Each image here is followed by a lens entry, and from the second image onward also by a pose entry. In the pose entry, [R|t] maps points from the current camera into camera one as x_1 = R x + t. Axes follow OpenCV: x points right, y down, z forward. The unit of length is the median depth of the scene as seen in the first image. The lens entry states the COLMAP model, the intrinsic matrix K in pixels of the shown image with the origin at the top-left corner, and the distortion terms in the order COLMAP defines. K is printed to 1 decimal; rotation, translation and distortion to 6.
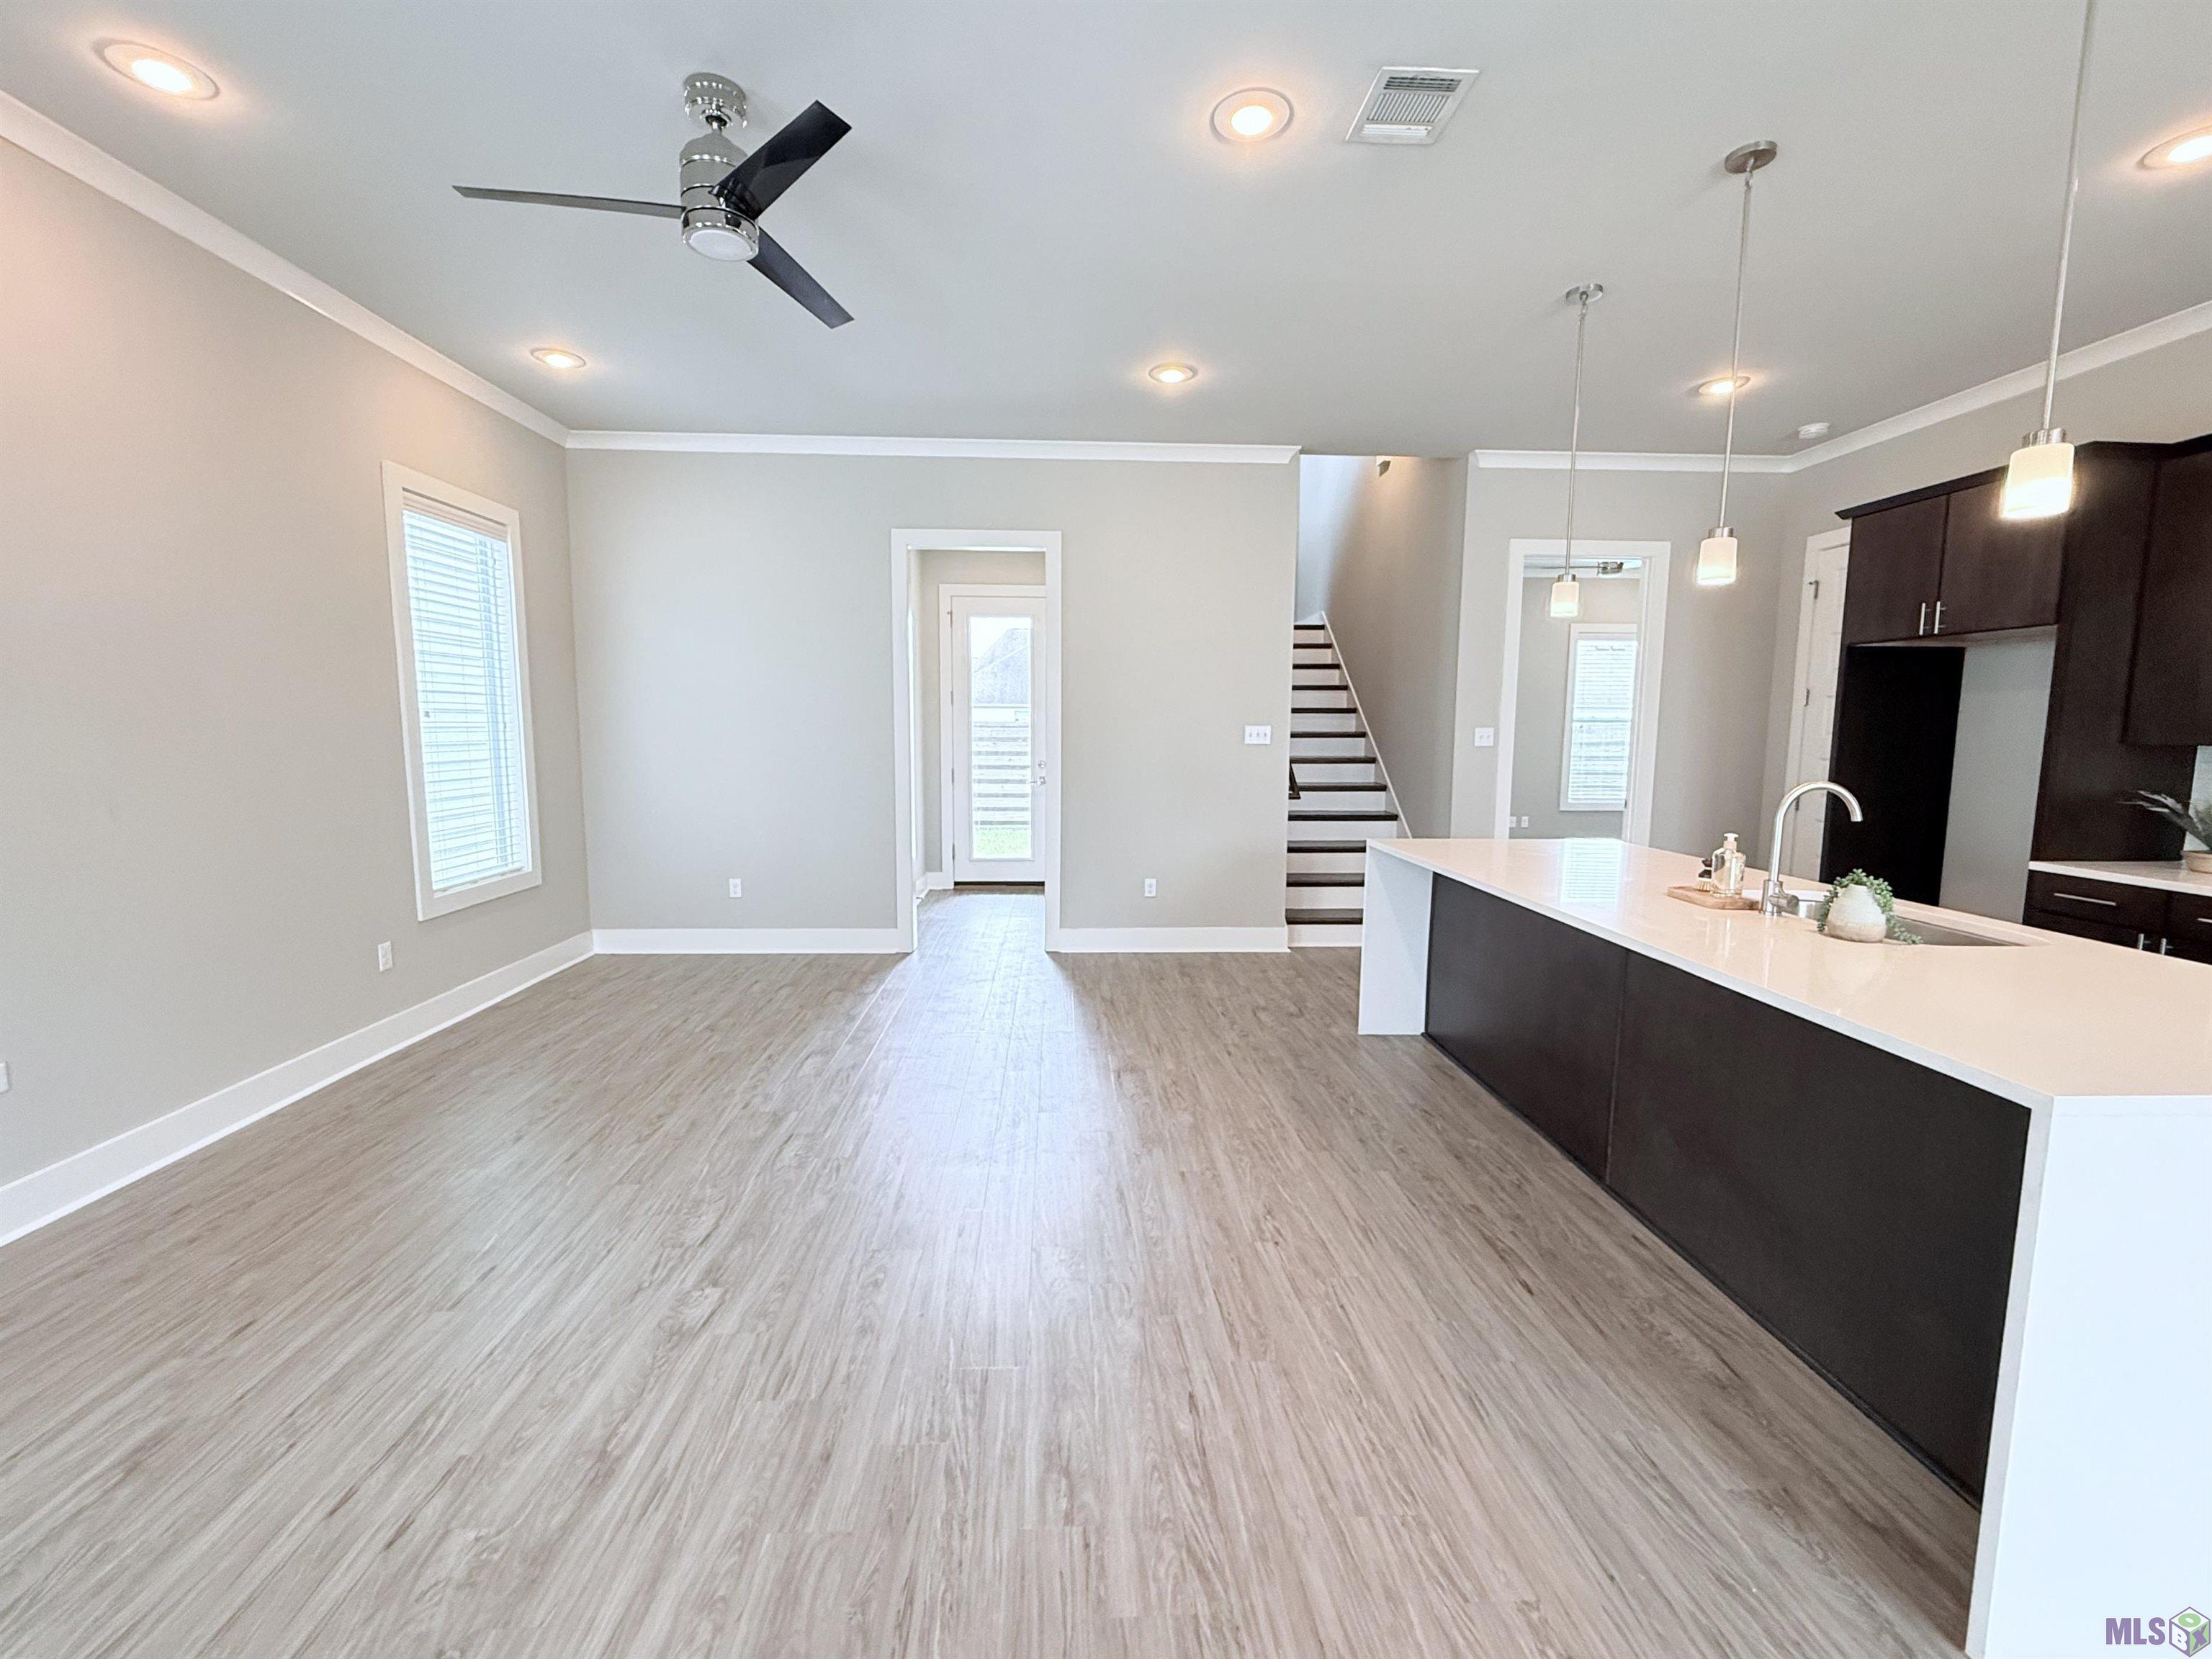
lens RADIAL K [[941.9, 0, 1112.6], [0, 941.9, 829.2], [0, 0, 1]] dist [-0.001509, -0.000060]
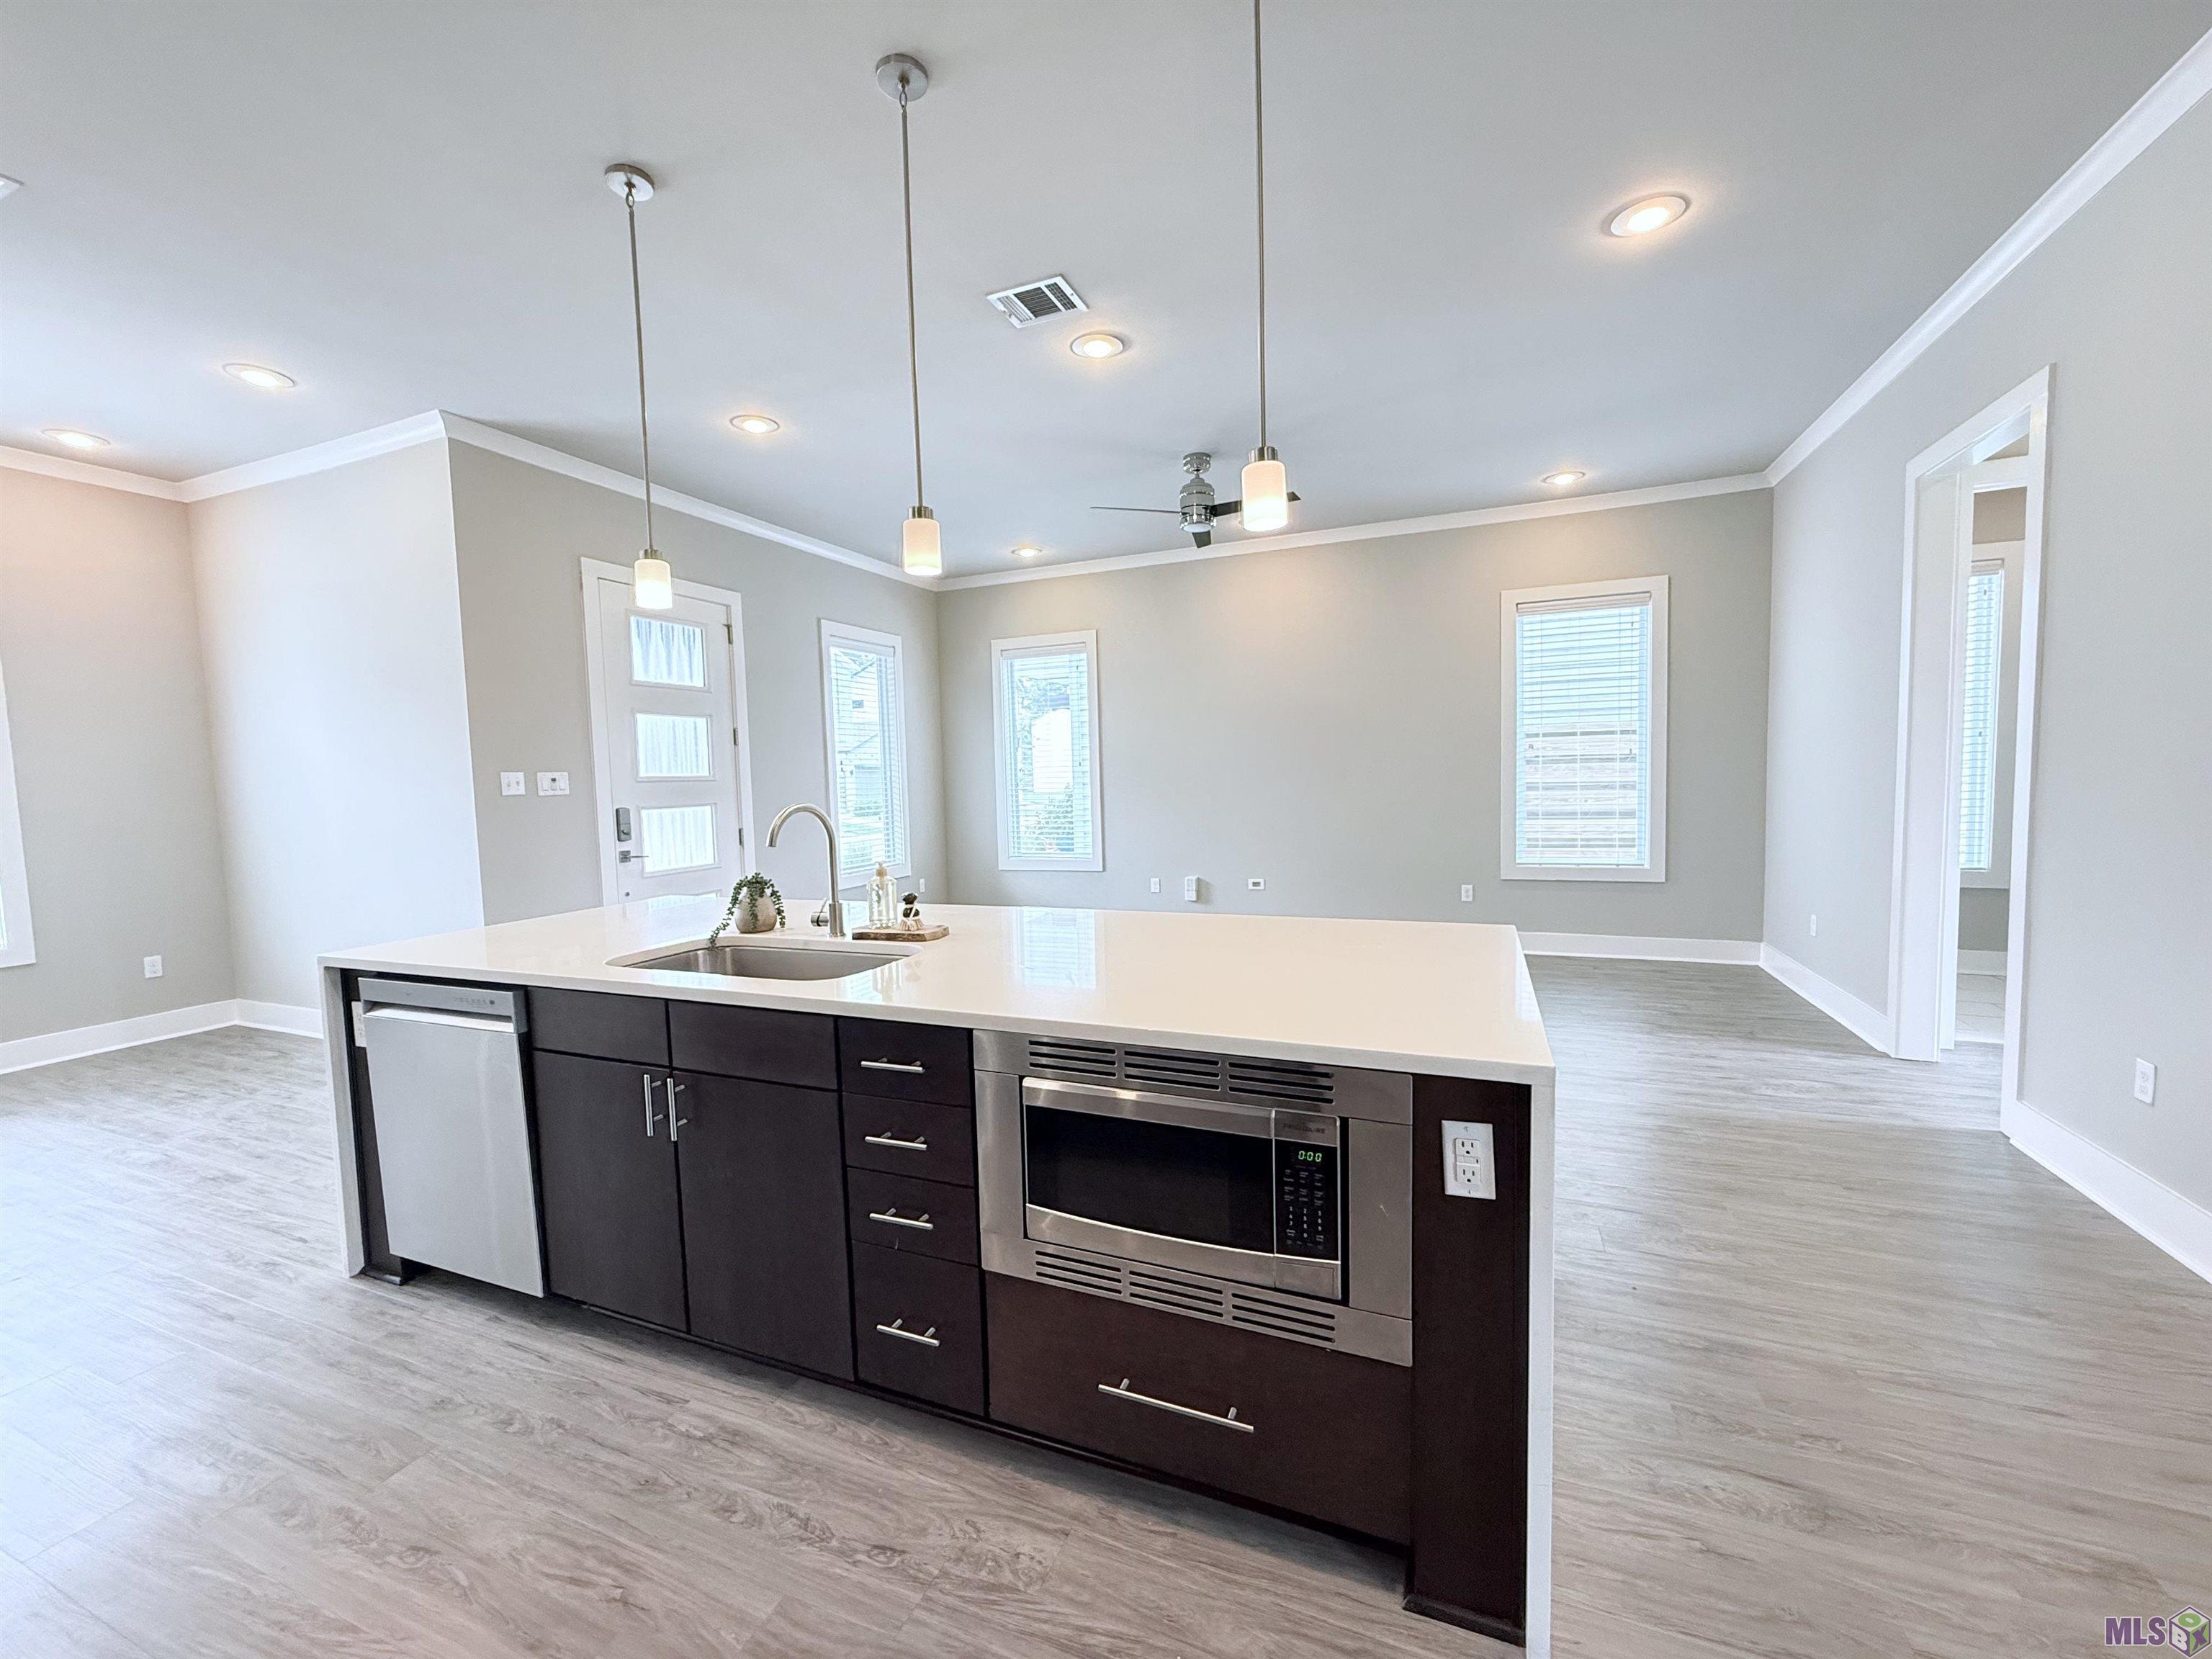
lens RADIAL K [[881.2, 0, 1100.5], [0, 881.2, 832.1], [0, 0, 1]] dist [0.000038, 0.000276]
pose [[-0.439224, 0.063468, -0.896133, 0.929841], [-0.078026, 0.991037, 0.108433, -0.092987], [0.894983, 0.117548, -0.430335, 1.093157]]
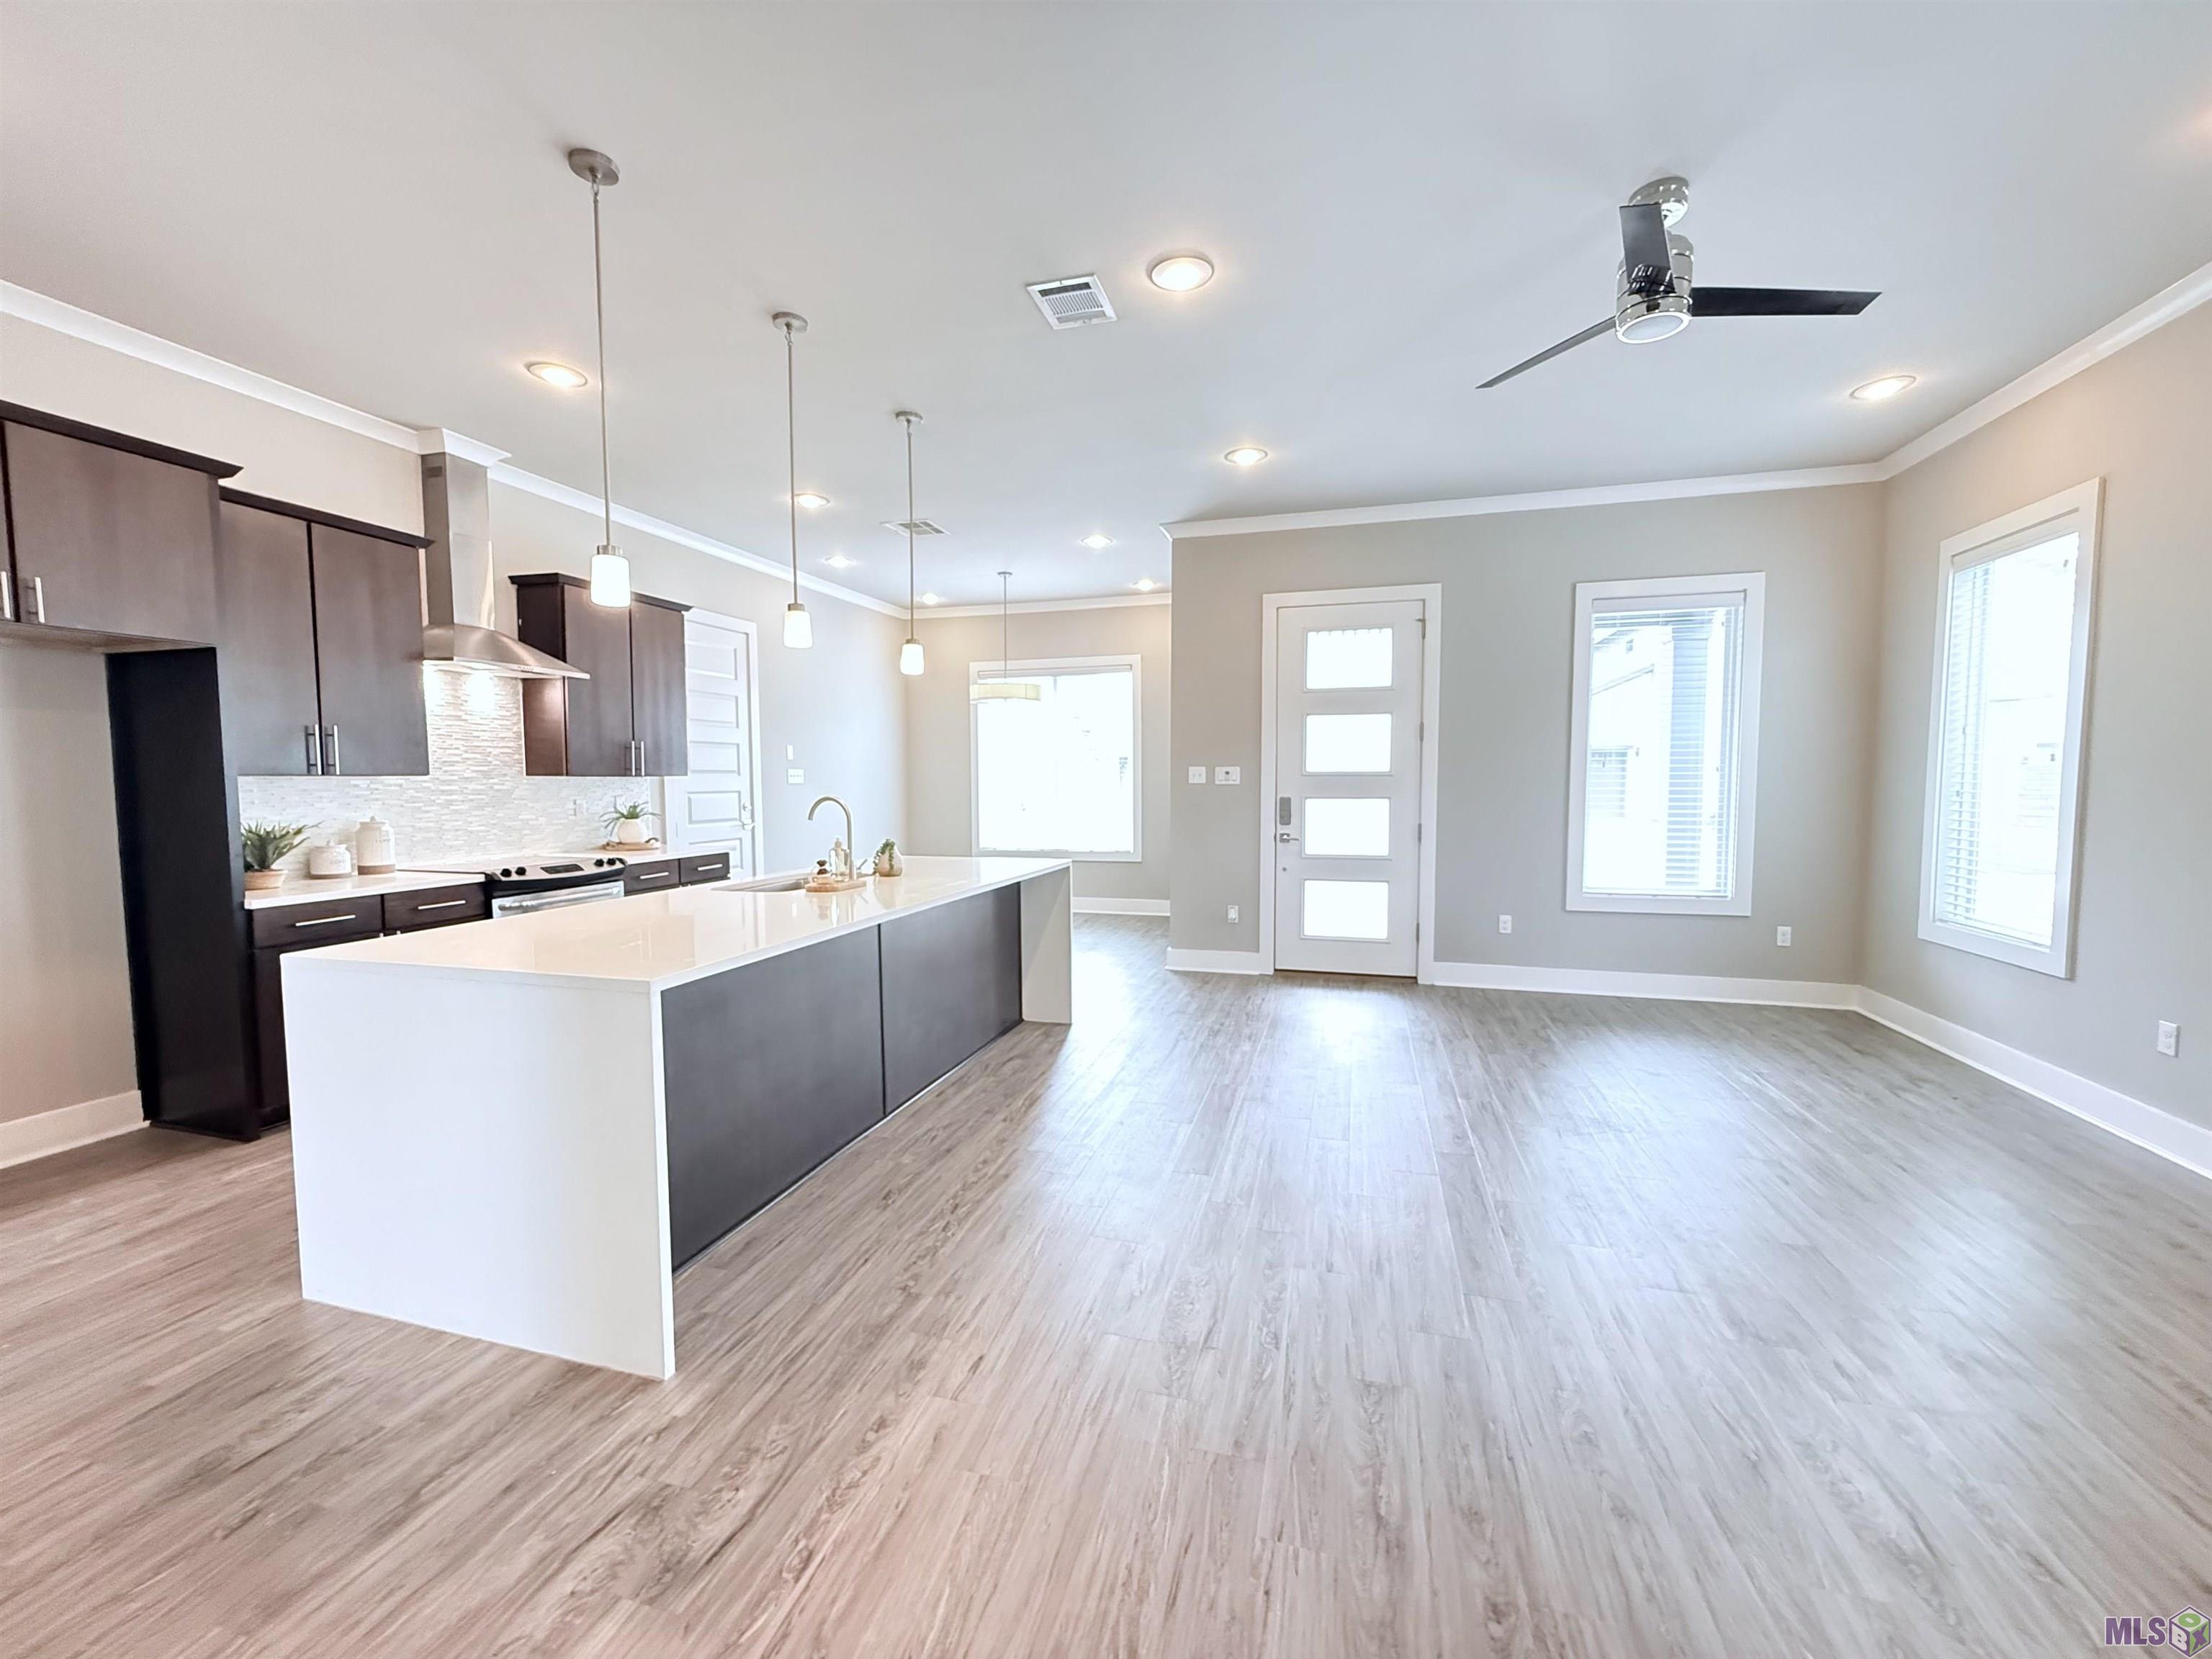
lens RADIAL K [[881.2, 0, 1100.5], [0, 881.2, 832.1], [0, 0, 1]] dist [0.000038, 0.000276]
pose [[-0.941876, -0.026181, 0.334940, -0.104455], [0.033242, 0.984804, 0.170457, -0.145787], [-0.334313, 0.171683, -0.926693, 1.450511]]
